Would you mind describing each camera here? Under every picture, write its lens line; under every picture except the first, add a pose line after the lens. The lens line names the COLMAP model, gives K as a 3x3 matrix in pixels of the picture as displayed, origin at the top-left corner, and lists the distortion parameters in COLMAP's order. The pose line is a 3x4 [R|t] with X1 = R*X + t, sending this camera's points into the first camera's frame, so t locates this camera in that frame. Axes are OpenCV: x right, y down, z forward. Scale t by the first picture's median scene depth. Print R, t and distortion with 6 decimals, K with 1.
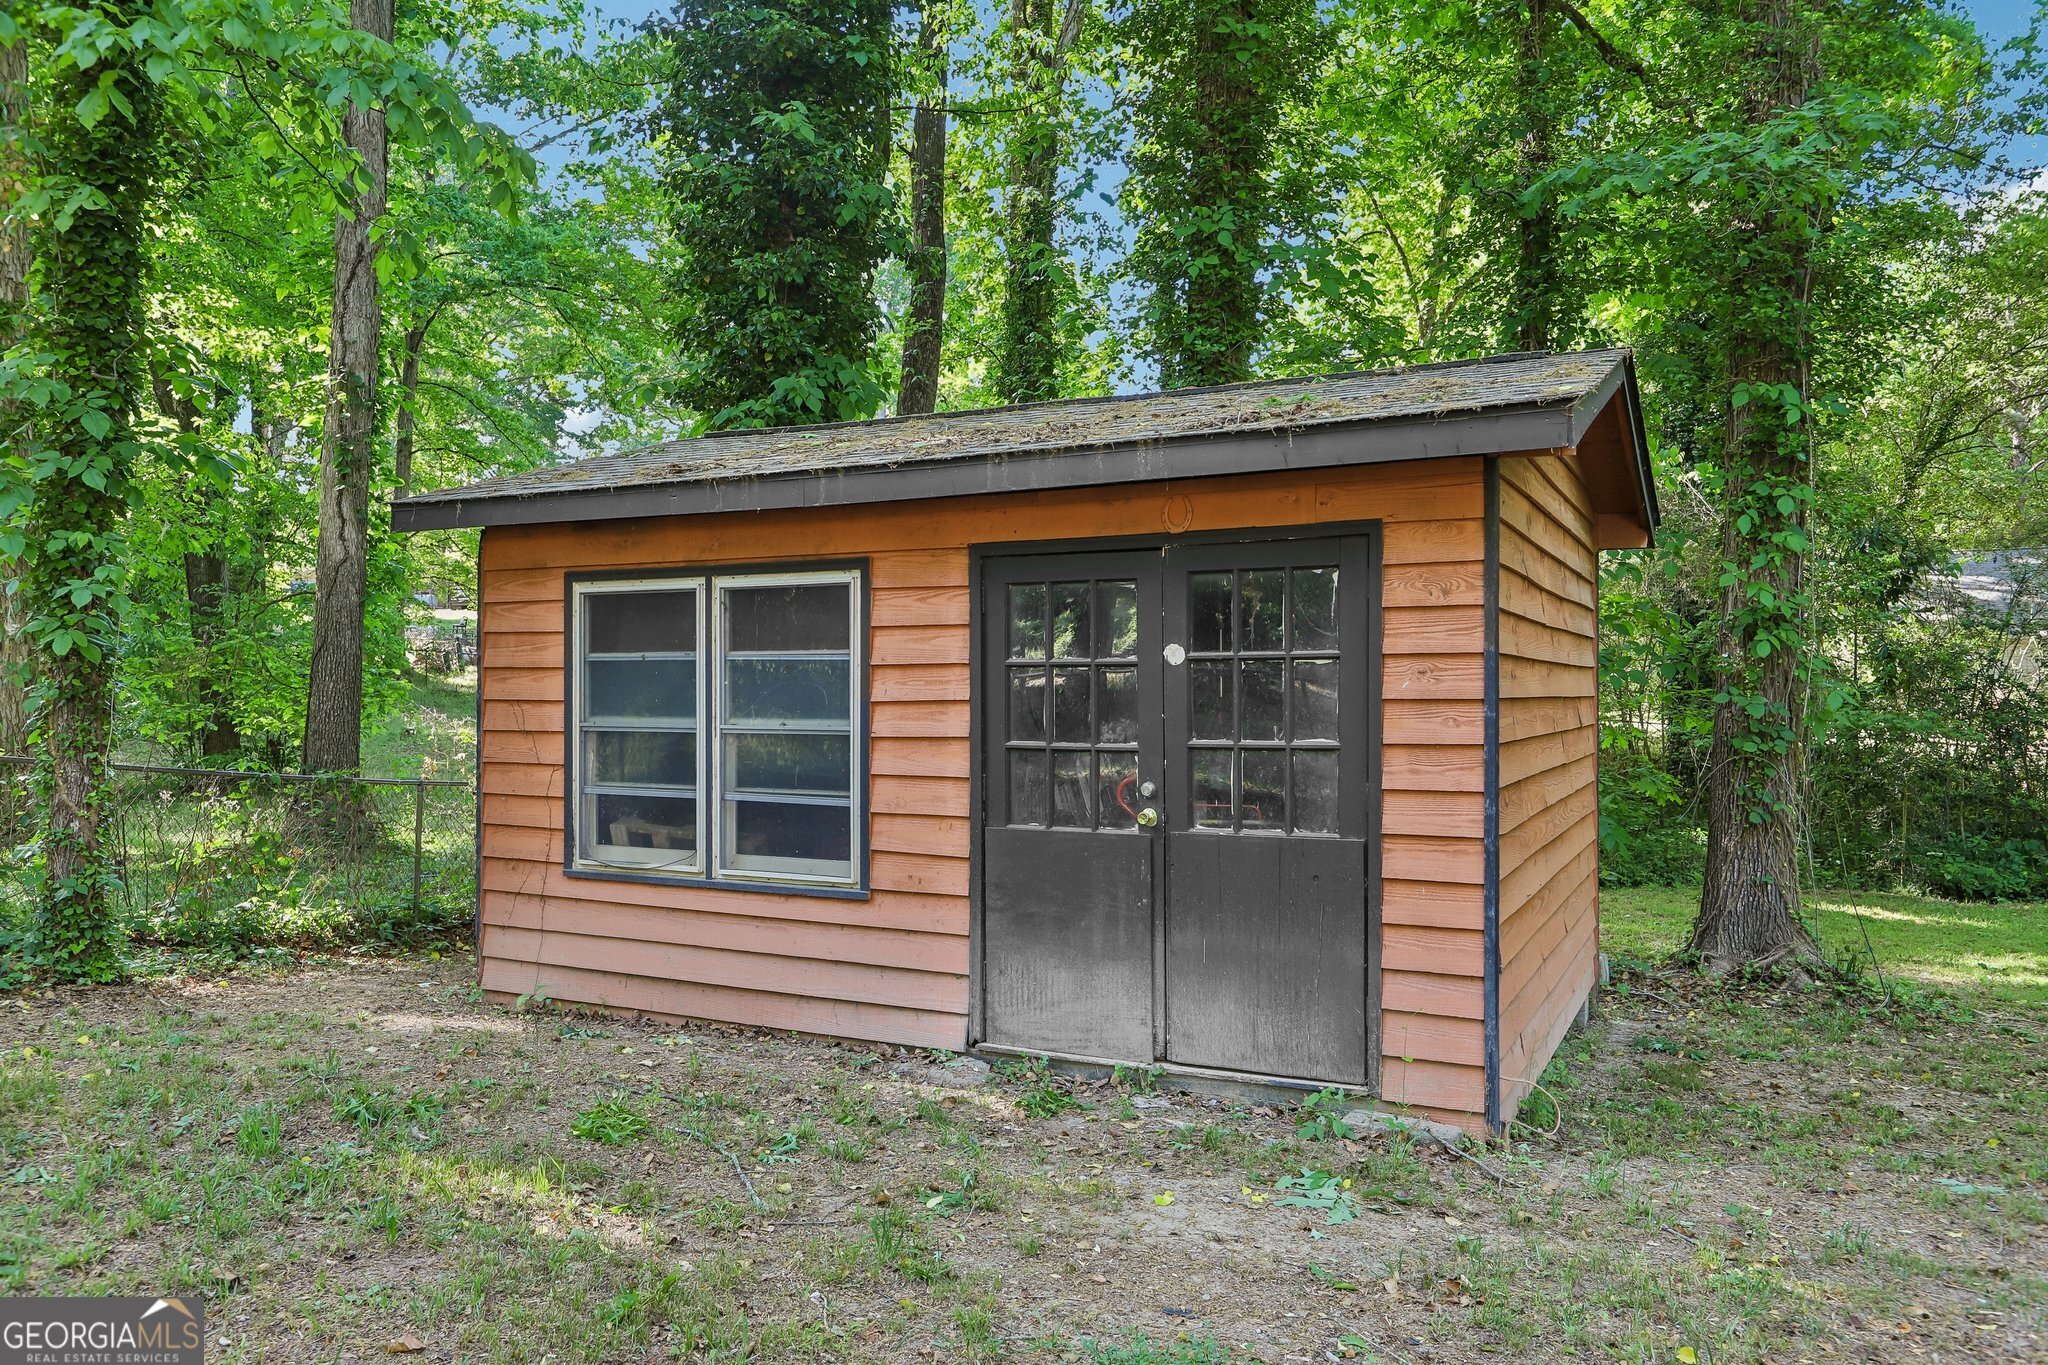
lens RADIAL K [[1541.7, 0, 1024.0], [0, 1541.7, 682.5], [0, 0, 1]] dist [-0.002671, 0.010335]
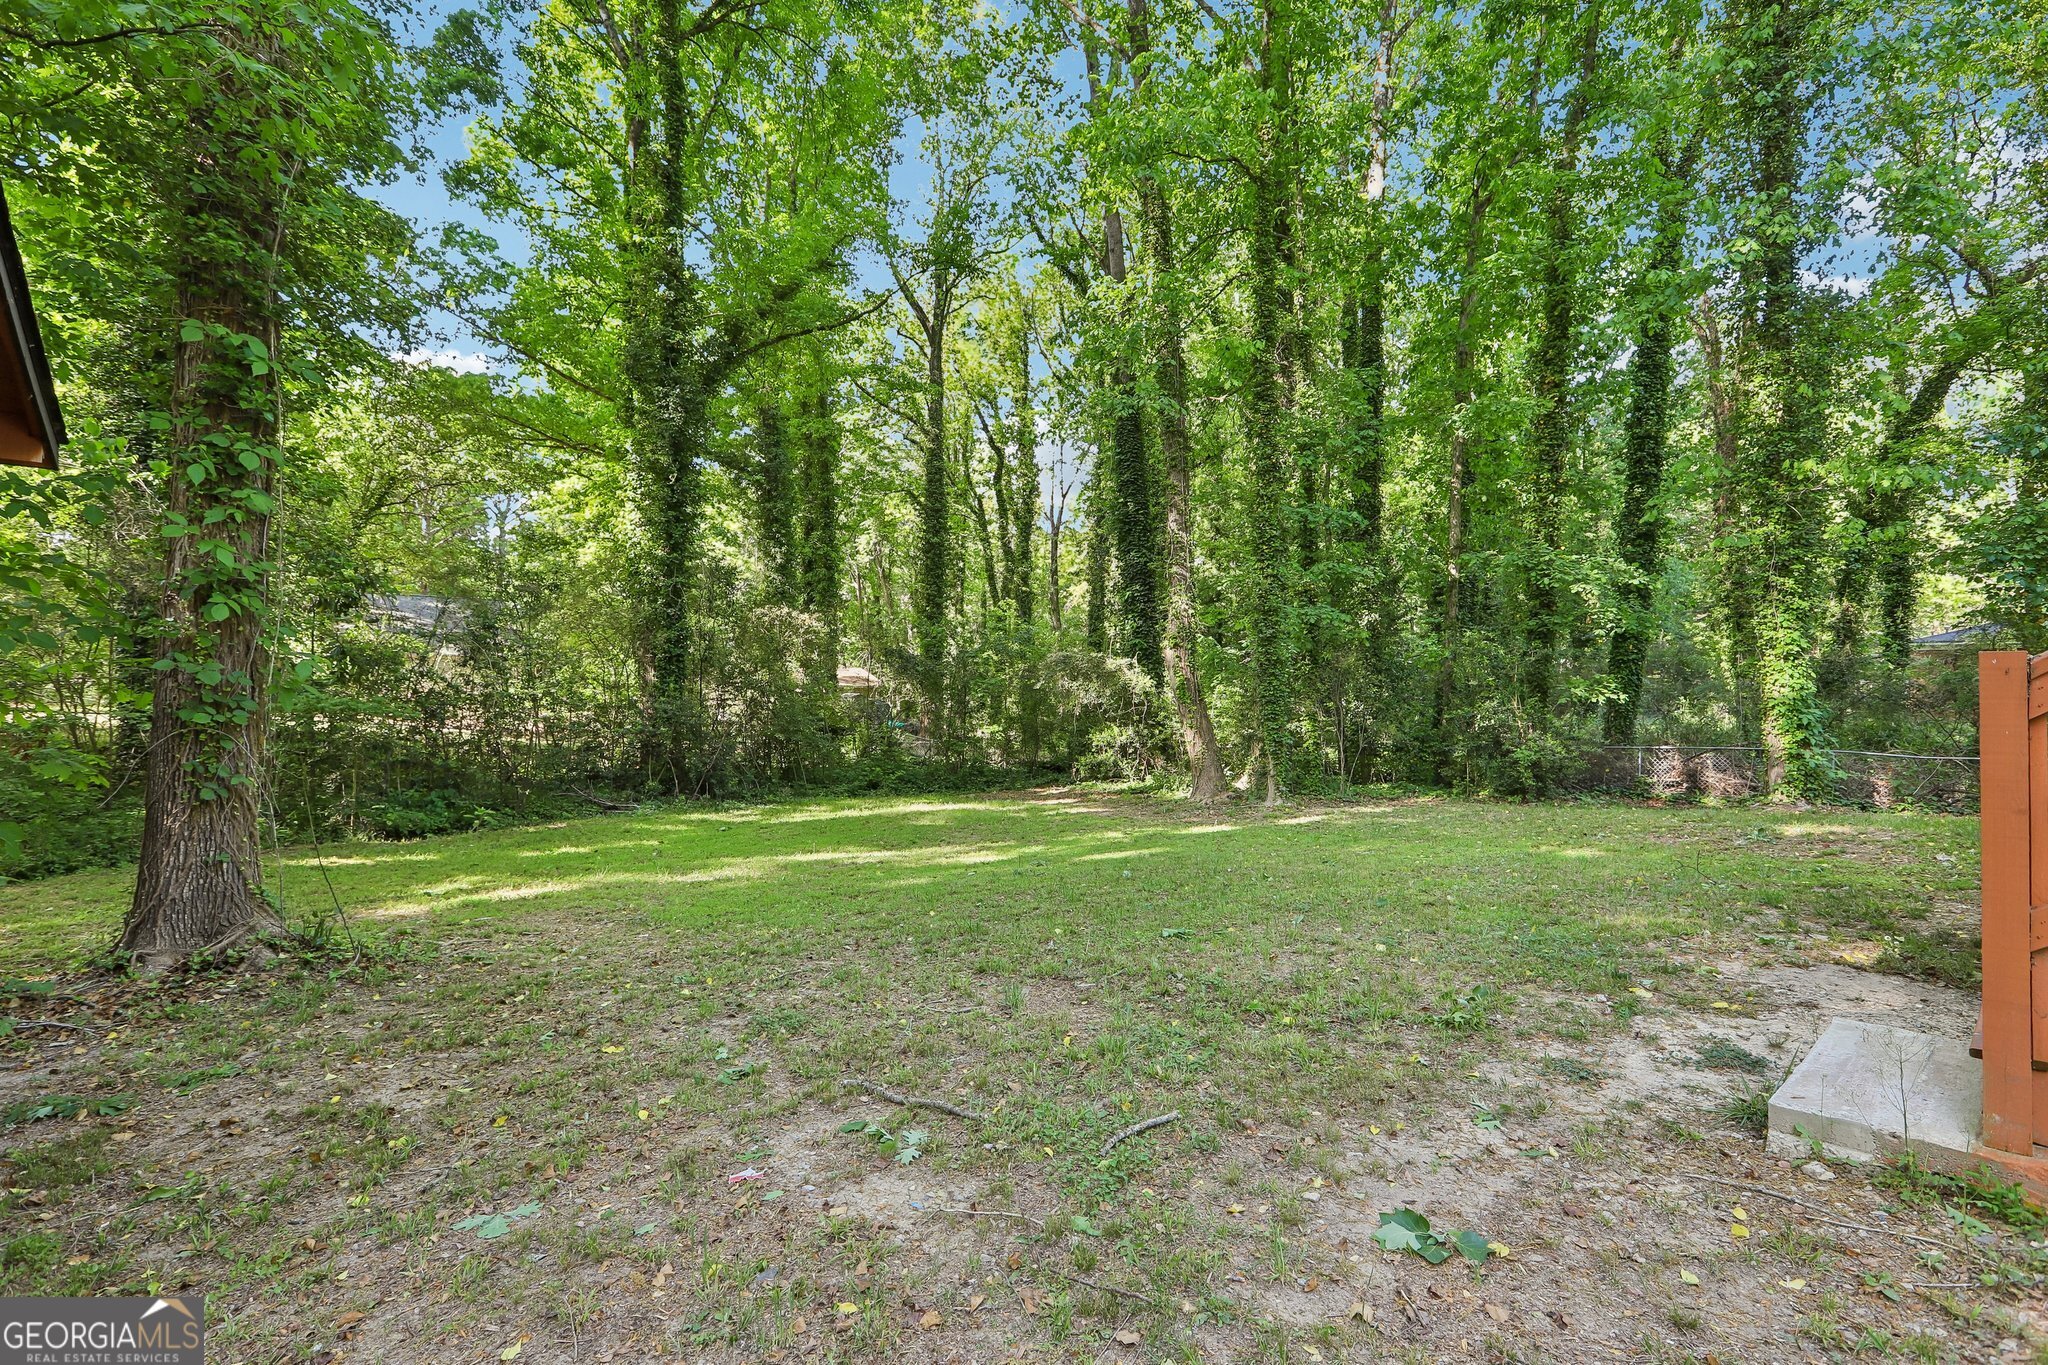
lens RADIAL K [[933.5, 0, 1024.0], [0, 933.5, 682.5], [0, 0, 1]] dist [-0.000207, 0.001084]
pose [[0.405426, 0.011274, 0.914058, 0.157079], [-0.000965, 0.999929, -0.011905, 0.026439], [-0.914127, 0.003945, 0.405408, 0.318653]]
